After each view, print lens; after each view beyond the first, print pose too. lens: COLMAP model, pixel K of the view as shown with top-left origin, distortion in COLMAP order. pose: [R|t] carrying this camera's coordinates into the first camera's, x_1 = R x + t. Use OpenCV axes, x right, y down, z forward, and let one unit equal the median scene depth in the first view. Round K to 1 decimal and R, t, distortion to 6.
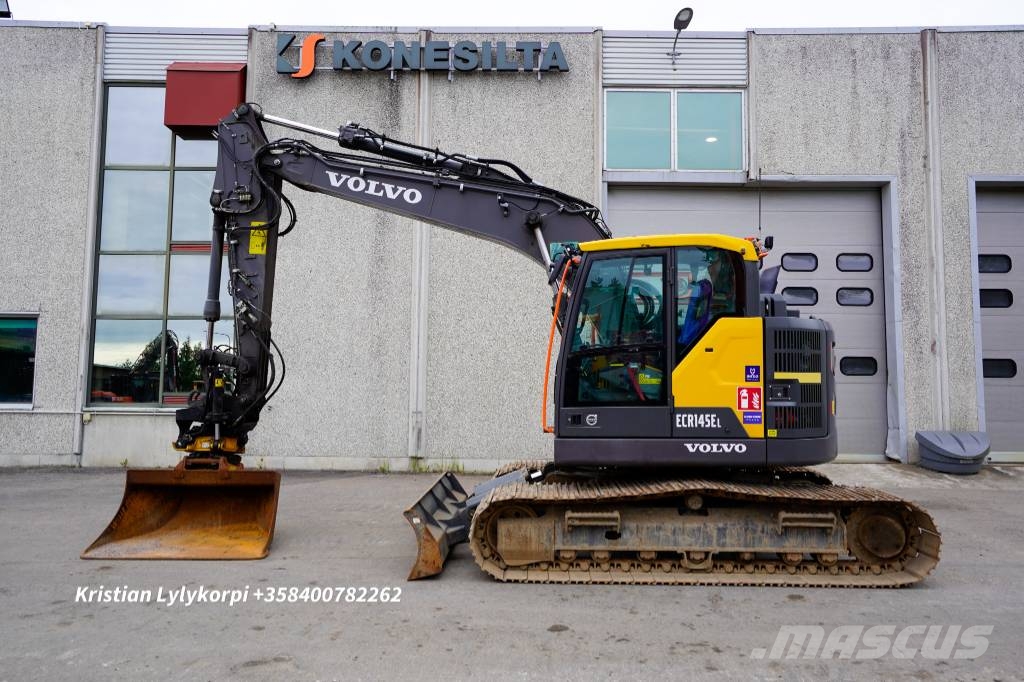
lens RADIAL K [[765.7, 0, 511.2], [0, 765.7, 341.0], [0, 0, 1]] dist [0.015459, 0.020970]
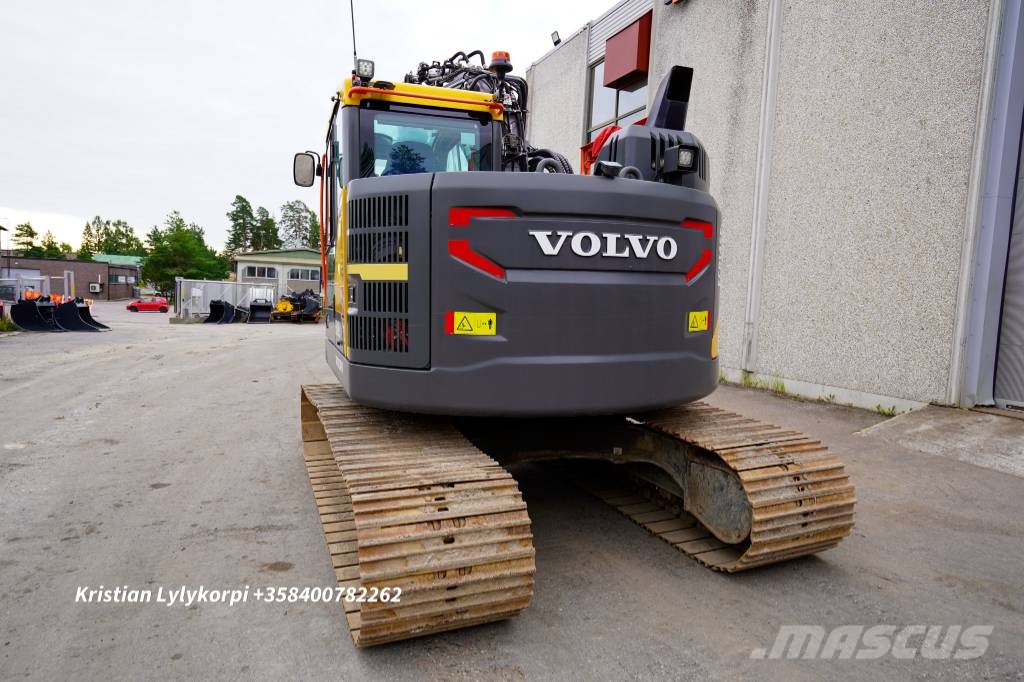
lens RADIAL K [[609.3, 0, 512.0], [0, 609.3, 337.5], [0, 0, 1]] dist [-0.019913, 0.018805]
pose [[0.411527, 0.073616, -0.908420, 0.881835], [0.036689, 0.994587, 0.097219, 0.056378], [0.910659, -0.073337, 0.406599, 0.883122]]
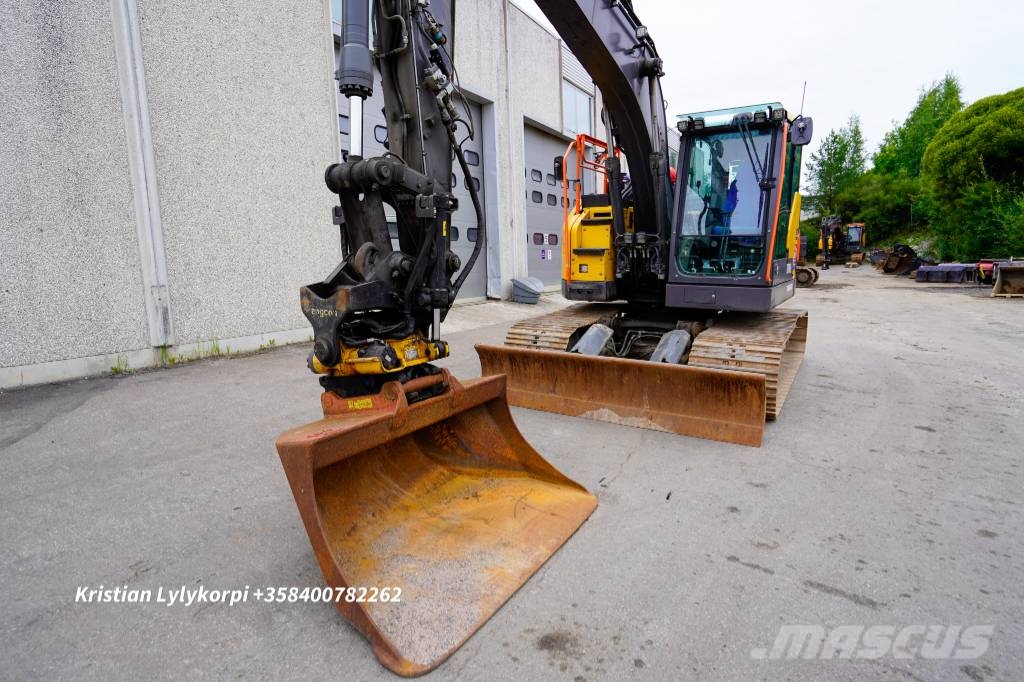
lens RADIAL K [[537.1, 0, 511.2], [0, 537.1, 336.7], [0, 0, 1]] dist [-0.038929, 0.021472]
pose [[0.504640, -0.139172, 0.852038, -0.797915], [-0.040513, 0.982016, 0.184398, 0.067896], [-0.862379, -0.127573, 0.489926, 0.923878]]
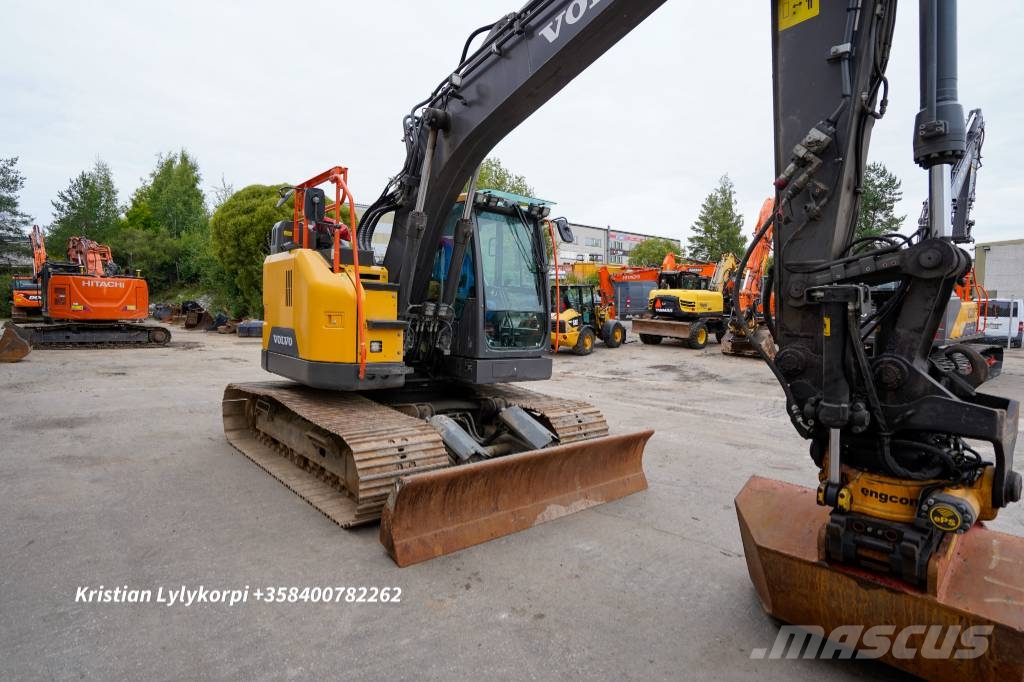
lens RADIAL K [[537.1, 0, 511.1], [0, 537.1, 342.1], [0, 0, 1]] dist [-0.038929, 0.021472]
pose [[-0.684983, -0.058690, 0.726191, -0.549153], [-0.069889, 0.997447, 0.014689, 0.090191], [-0.725199, -0.040691, -0.687336, 1.656151]]
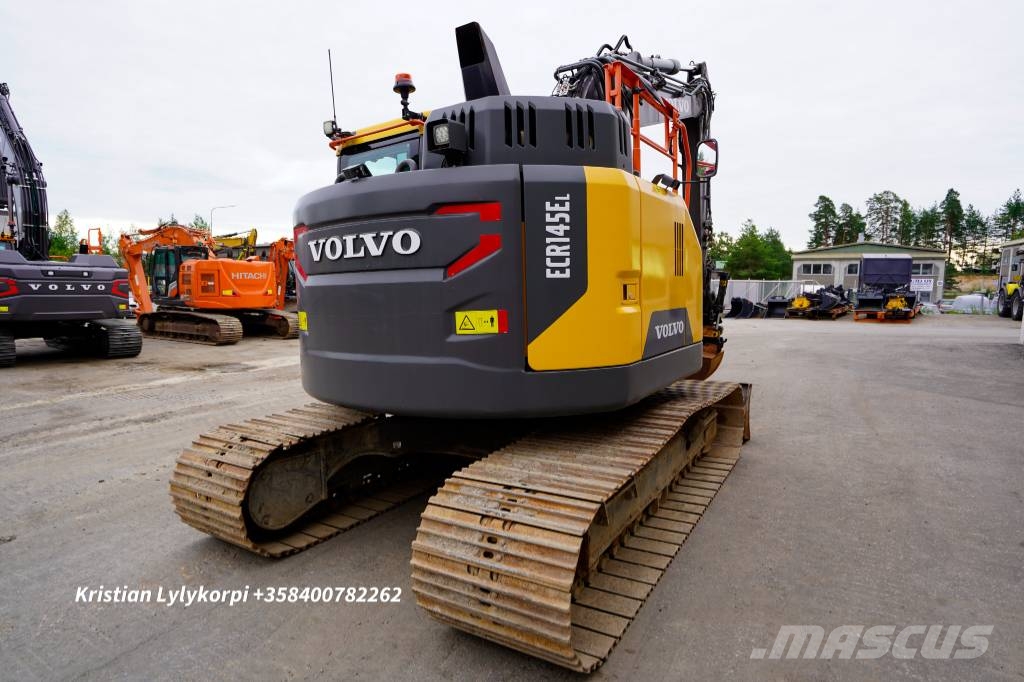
lens RADIAL K [[559.8, 0, 507.9], [0, 559.8, 341.4], [0, 0, 1]] dist [-0.024645, 0.007522]
pose [[-0.502147, 0.087129, -0.860382, 0.804252], [0.069765, 0.995750, 0.060120, 0.091514], [0.861963, -0.029836, -0.506092, 1.491589]]
